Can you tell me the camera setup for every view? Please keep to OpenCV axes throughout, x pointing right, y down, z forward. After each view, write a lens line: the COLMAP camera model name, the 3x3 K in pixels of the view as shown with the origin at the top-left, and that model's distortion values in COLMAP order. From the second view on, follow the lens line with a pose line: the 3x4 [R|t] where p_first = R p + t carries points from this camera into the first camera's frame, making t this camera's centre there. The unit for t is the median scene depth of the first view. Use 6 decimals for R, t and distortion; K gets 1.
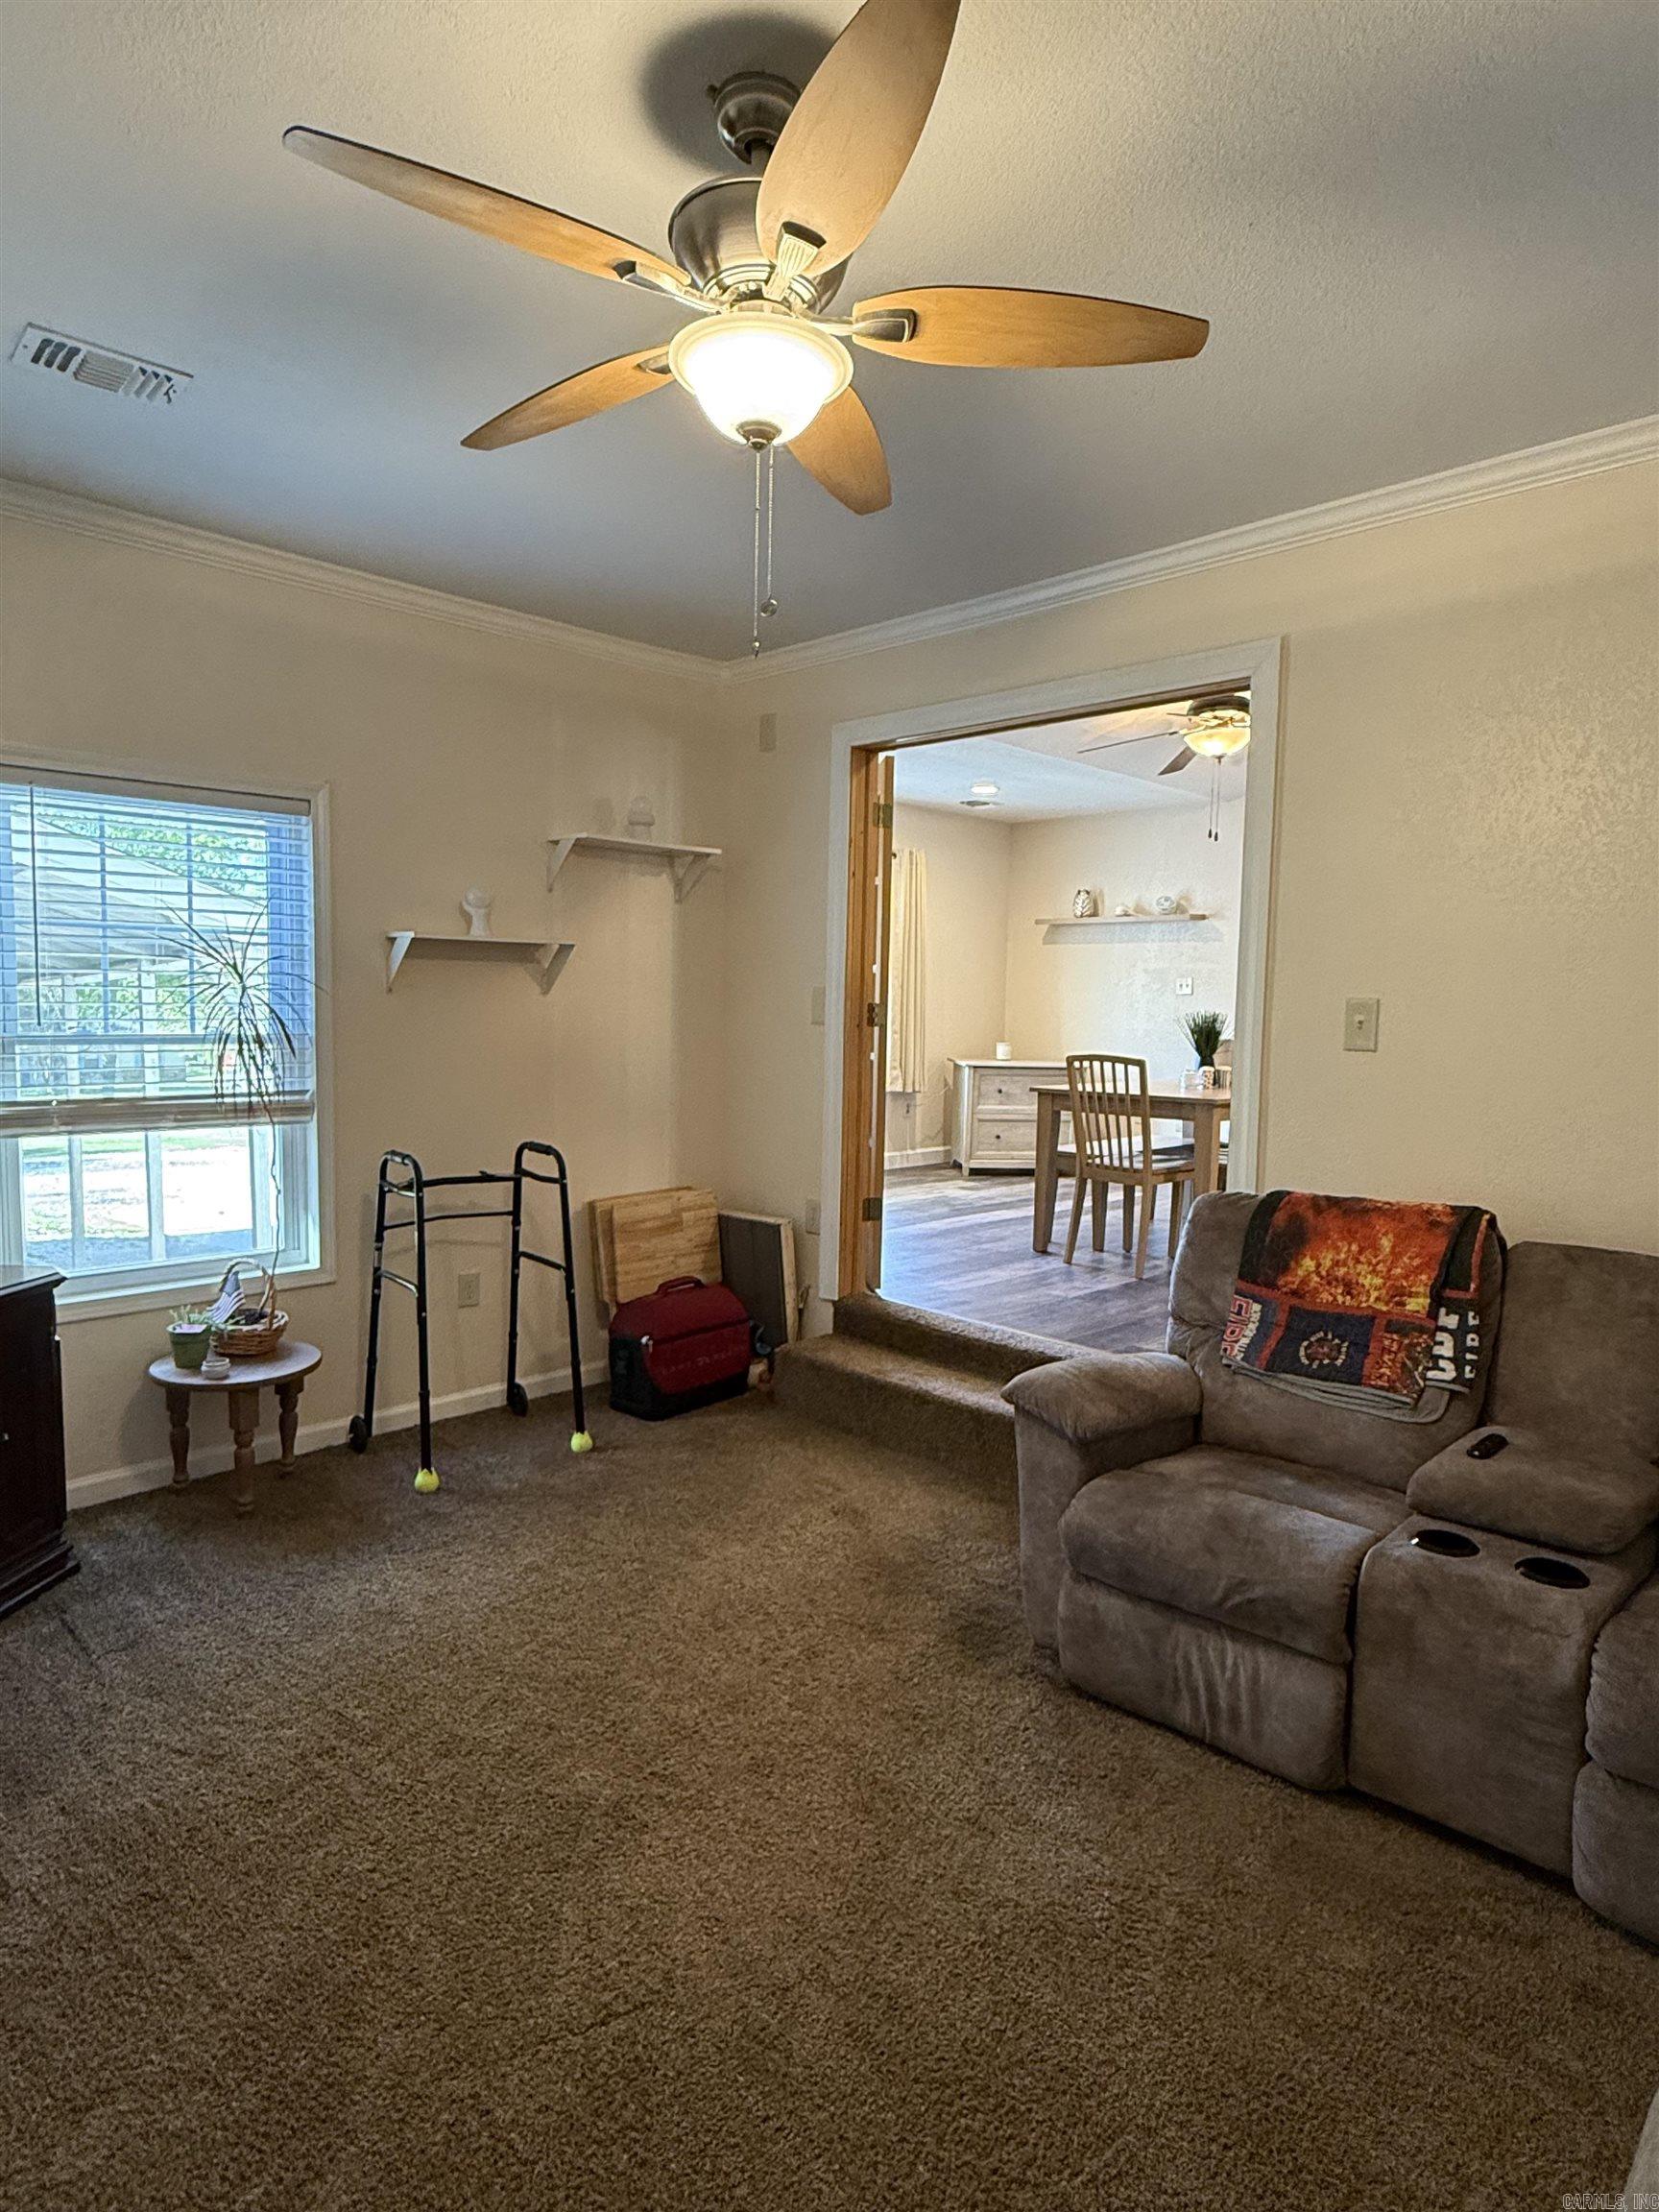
lens RADIAL K [[1304.5, 0, 829.8], [0, 1304.5, 1113.0], [0, 0, 1]] dist [0.001503, -0.000093]
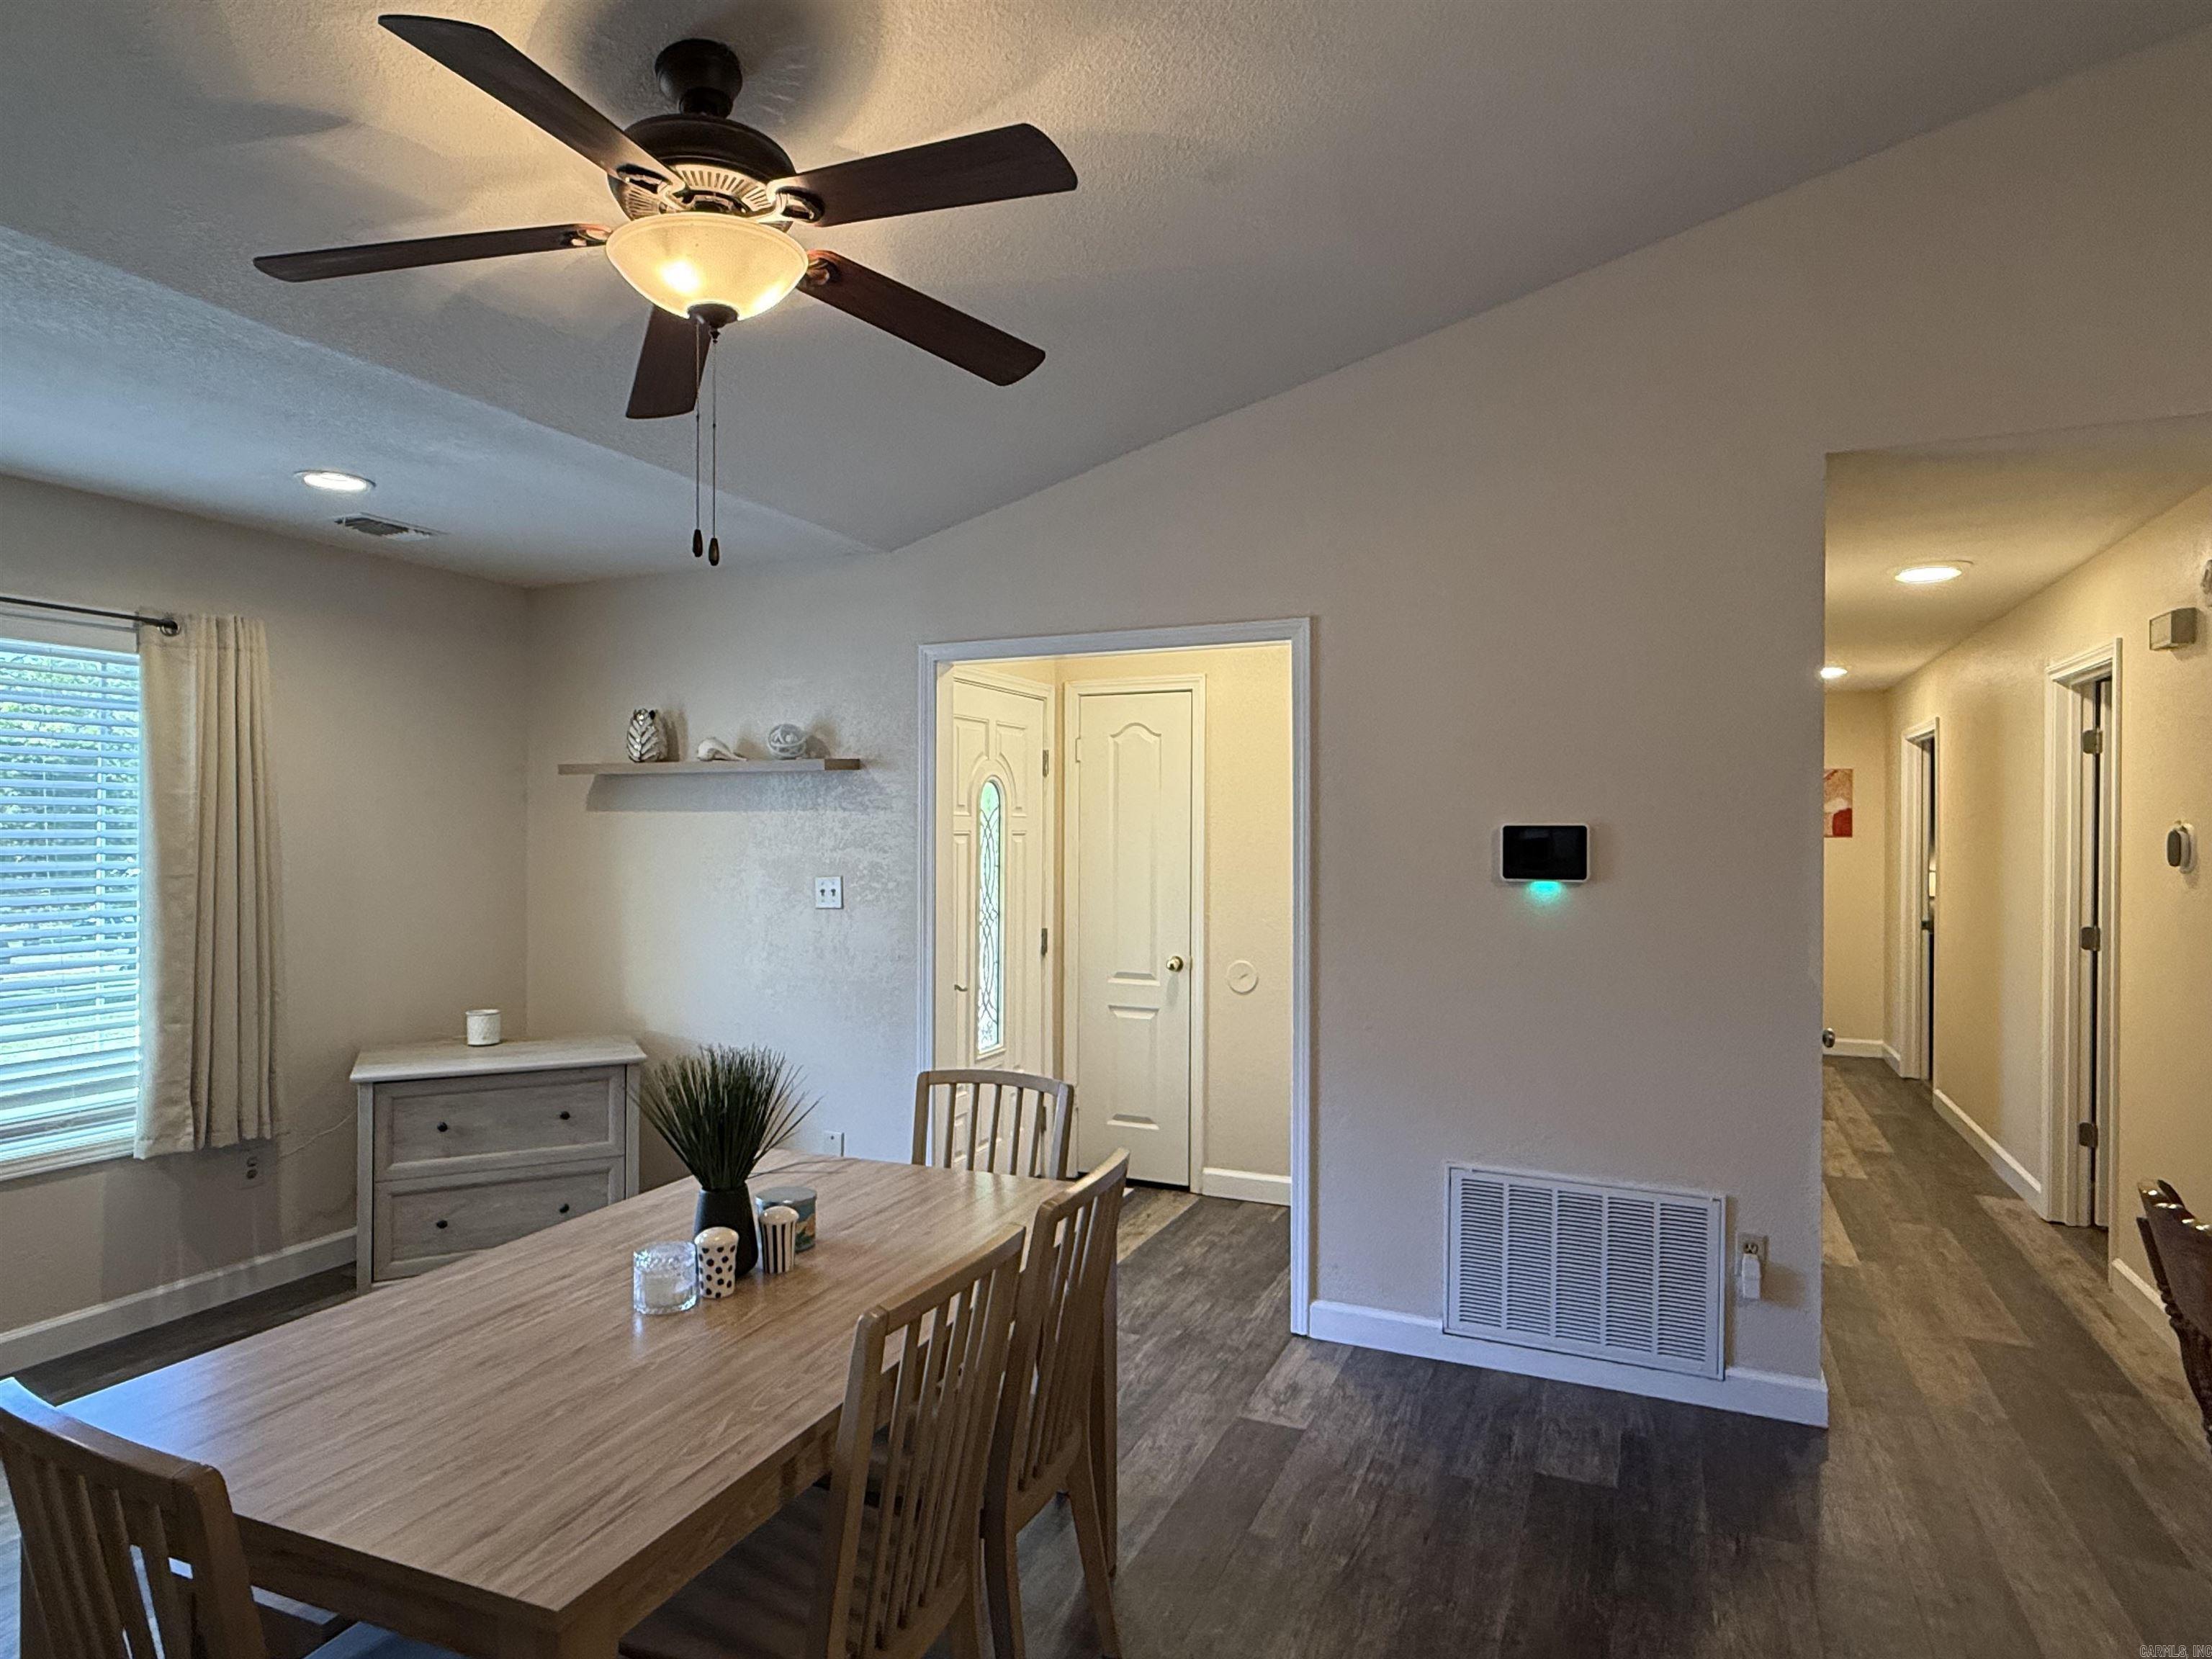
lens RADIAL K [[1304.5, 0, 1107.1], [0, 1304.5, 831.1], [0, 0, 1]] dist [0.001503, -0.000093]
pose [[0.936877, -0.015242, 0.349328, 0.192330], [0.043672, 0.996327, -0.073653, -0.078358], [-0.346922, 0.084259, 0.934101, 0.463325]]
